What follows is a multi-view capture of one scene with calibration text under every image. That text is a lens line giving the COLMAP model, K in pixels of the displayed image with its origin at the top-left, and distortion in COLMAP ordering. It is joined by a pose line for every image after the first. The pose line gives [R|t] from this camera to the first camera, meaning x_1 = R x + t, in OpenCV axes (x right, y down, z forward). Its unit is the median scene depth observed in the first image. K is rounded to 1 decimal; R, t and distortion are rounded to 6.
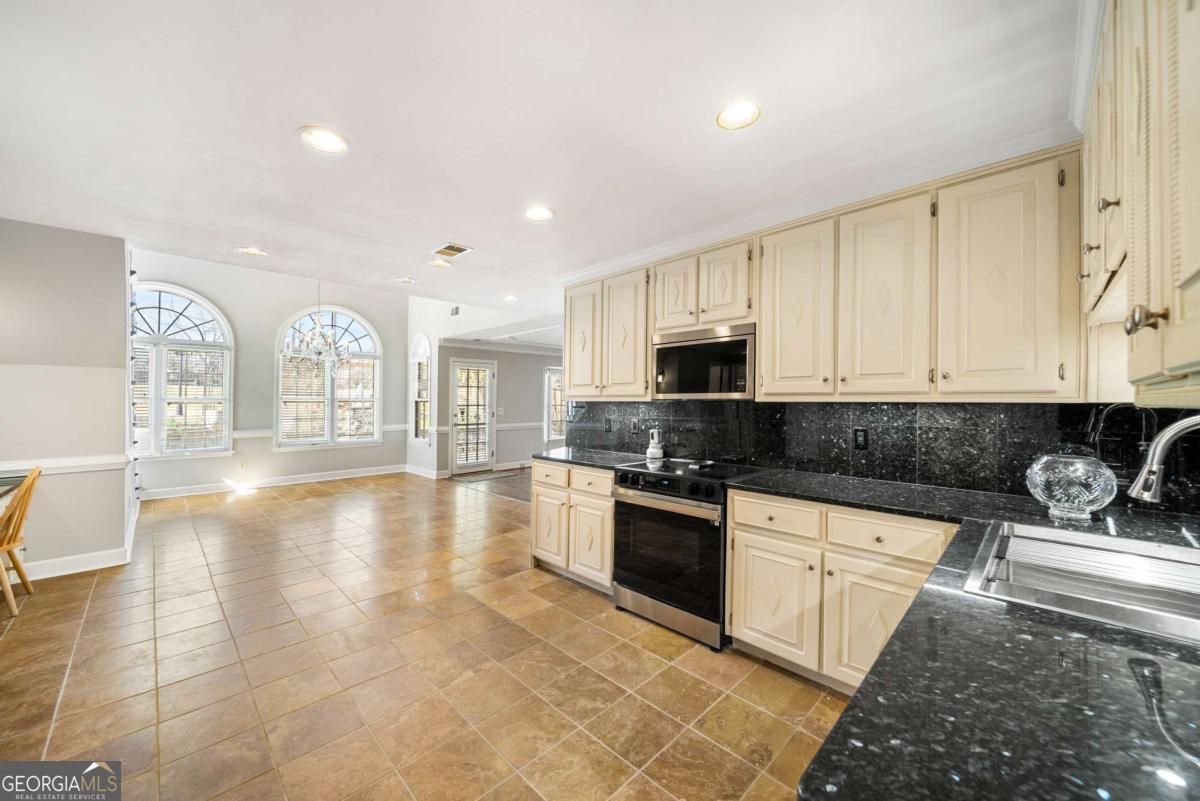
lens RADIAL K [[444.9, 0, 607.2], [0, 444.9, 392.5], [0, 0, 1]] dist [-0.000553, -0.000061]
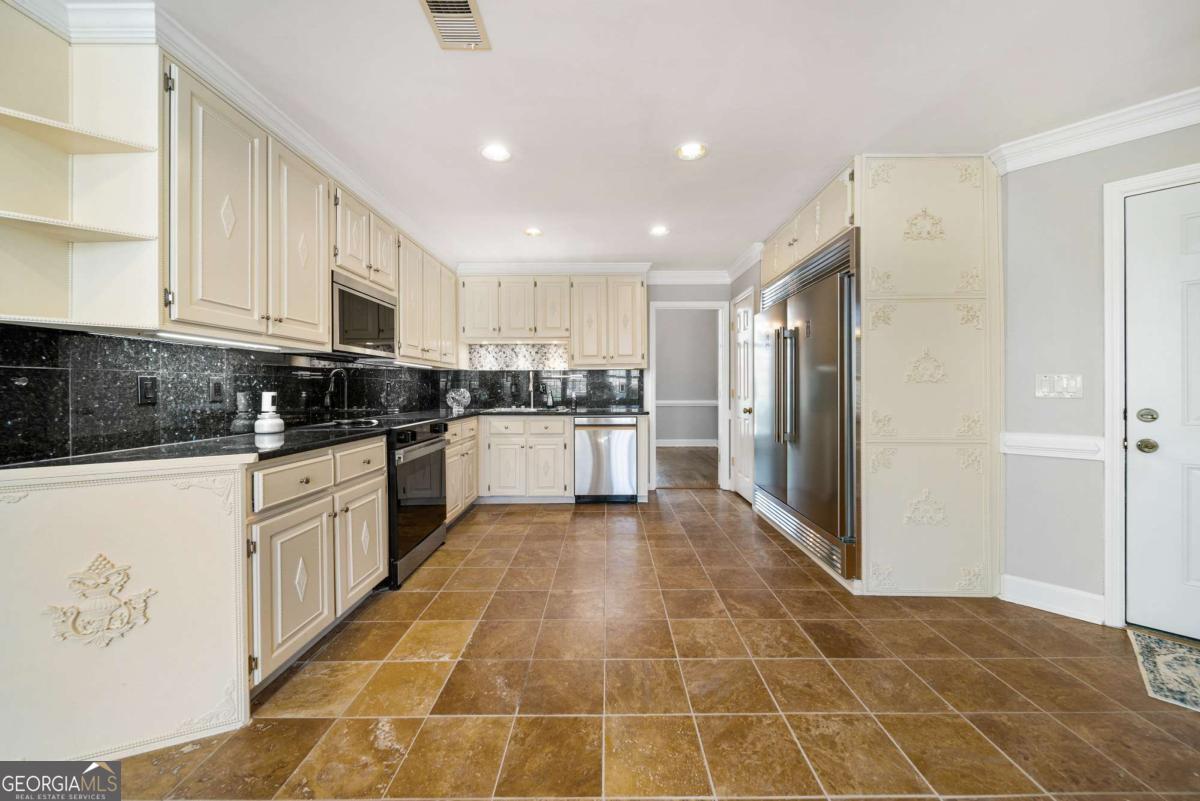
lens RADIAL K [[434.4, 0, 602.8], [0, 434.4, 386.2], [0, 0, 1]] dist [-0.000196, -0.000161]
pose [[-0.695102, 0.006104, 0.718885, -0.730746], [-0.006796, 0.999863, -0.015061, 0.081356], [-0.718879, -0.015354, -0.694966, 1.094589]]
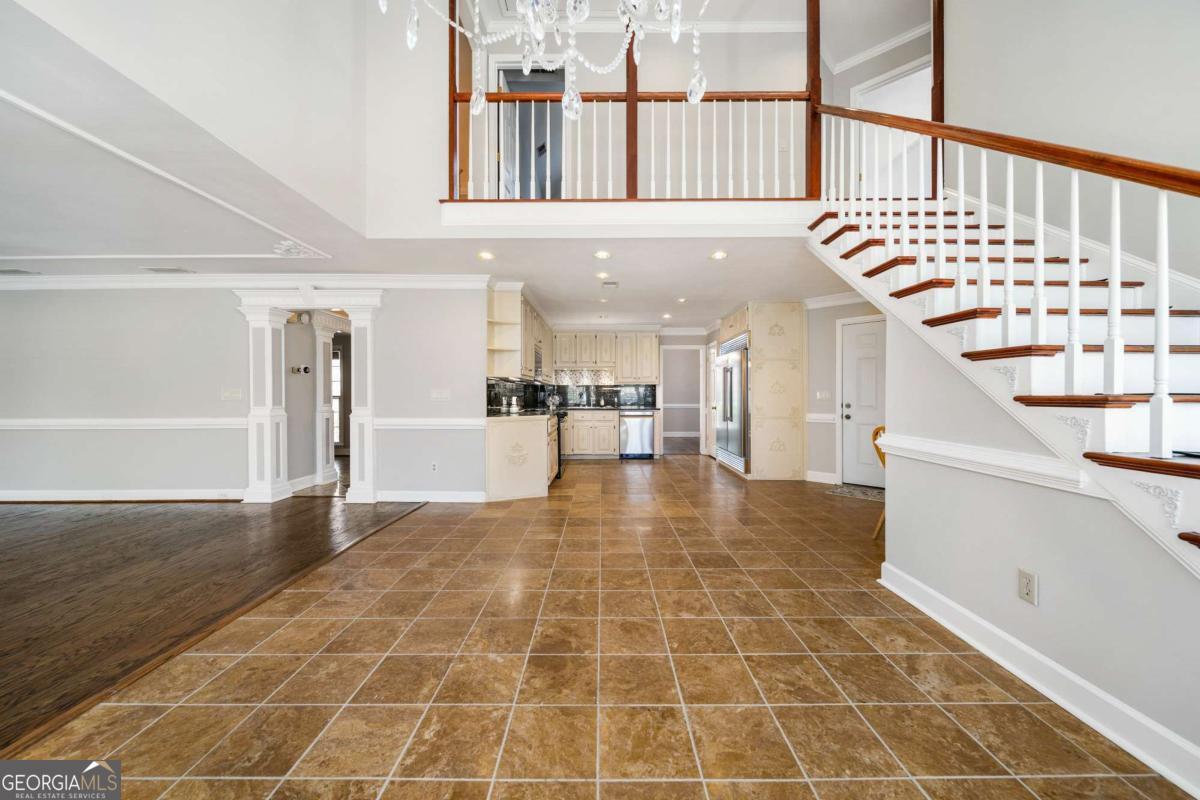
lens RADIAL K [[426.6, 0, 600.0], [0, 426.6, 400.0], [0, 0, 1]] dist [-0.001725, -0.000105]
pose [[-0.698728, -0.006607, 0.715357, -1.296592], [-0.009629, 0.999954, -0.000170, 0.093631], [-0.715323, -0.007007, -0.698759, 1.908775]]
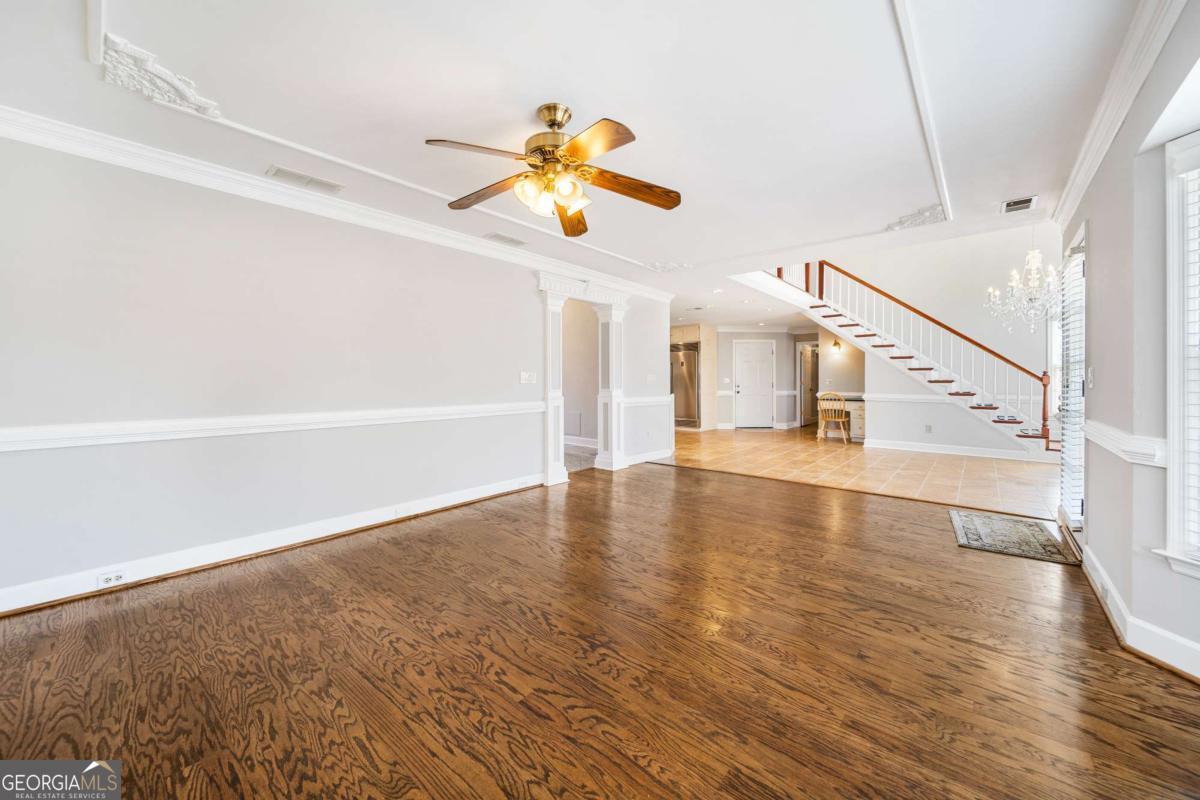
lens RADIAL K [[434.4, 0, 602.8], [0, 434.4, 385.7], [0, 0, 1]] dist [-0.000196, -0.000161]
pose [[-0.998628, 0.001516, -0.052343, 0.255721], [0.001786, 0.999985, -0.005096, 0.115584], [0.052334, -0.005182, -0.998616, 3.089910]]
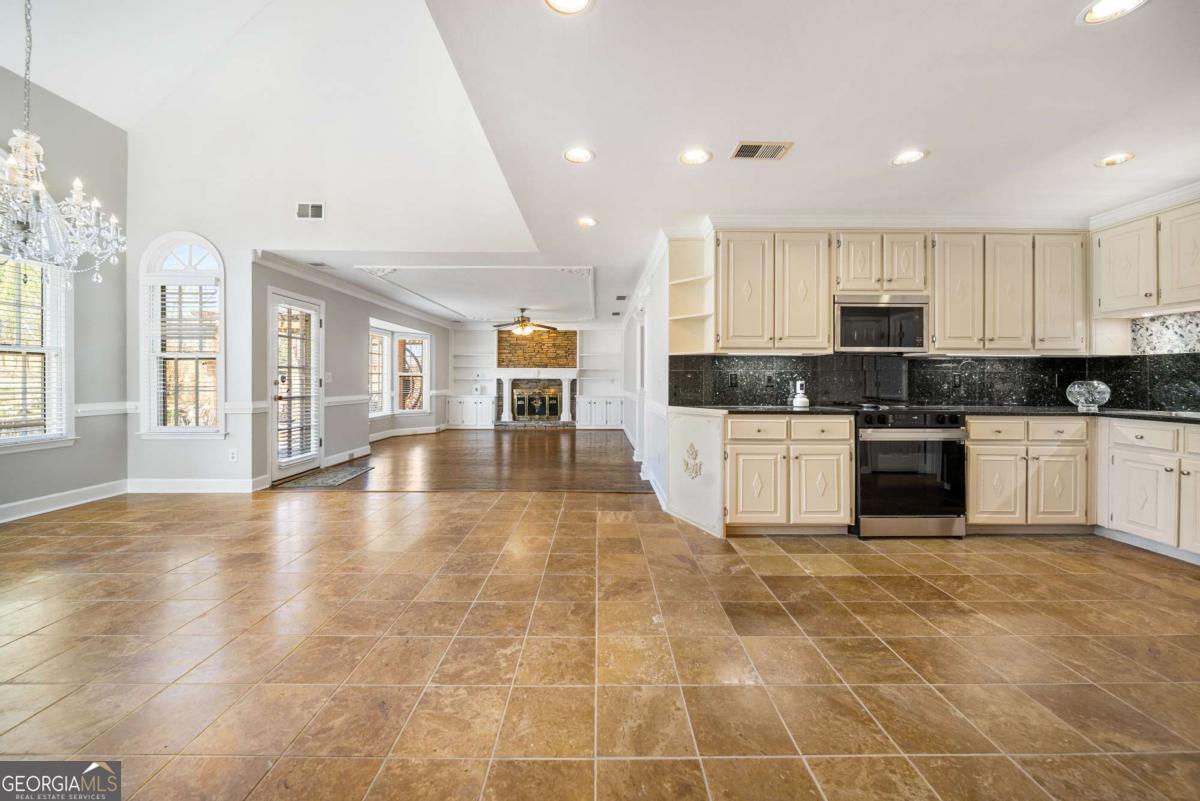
lens RADIAL K [[438.2, 0, 607.5], [0, 438.2, 378.7], [0, 0, 1]] dist [-0.001242, -0.000217]
pose [[0.702175, 0.003461, 0.711996, -0.993603], [-0.014669, 0.999846, 0.009607, 0.073919], [-0.711853, -0.017190, 0.702118, 0.582212]]
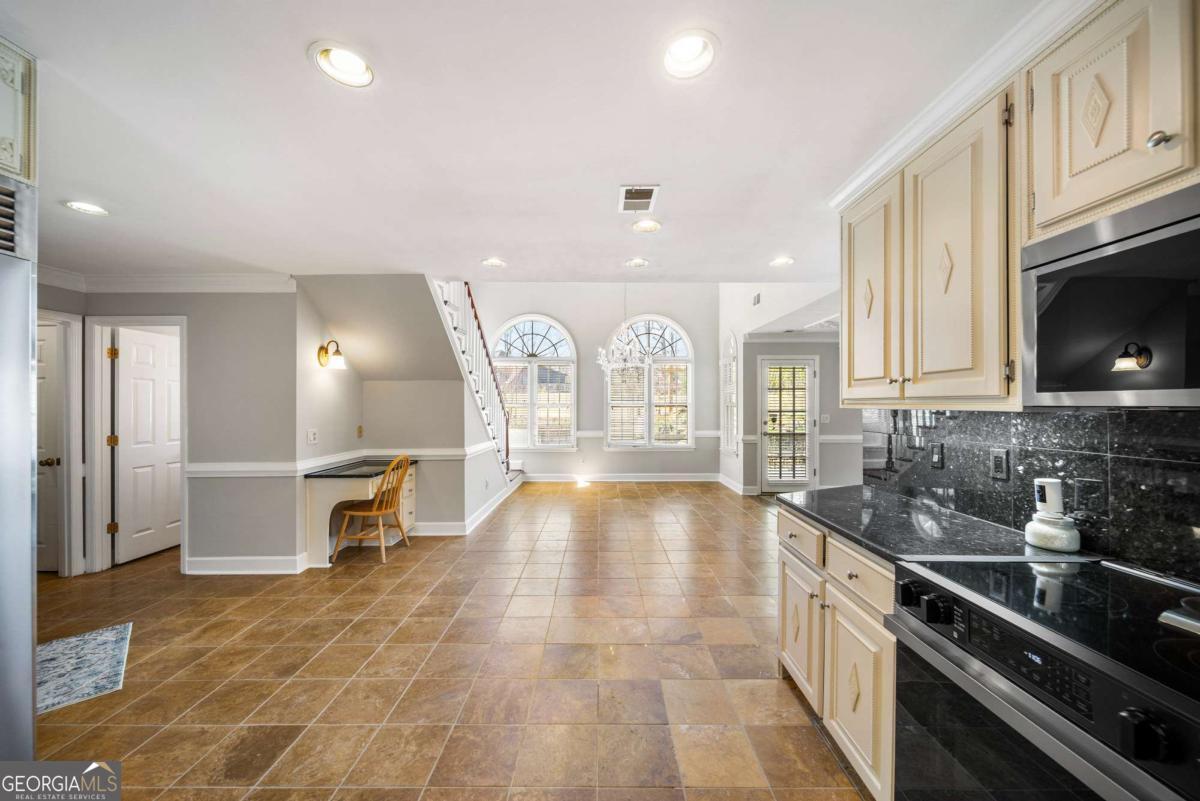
lens RADIAL K [[444.3, 0, 605.0], [0, 444.3, 398.1], [0, 0, 1]] dist [-0.009315, -0.000061]
pose [[0.702664, -0.010461, -0.711445, 0.107324], [0.013360, 0.999910, -0.001508, 0.002726], [0.711396, -0.008446, 0.702740, 0.413154]]
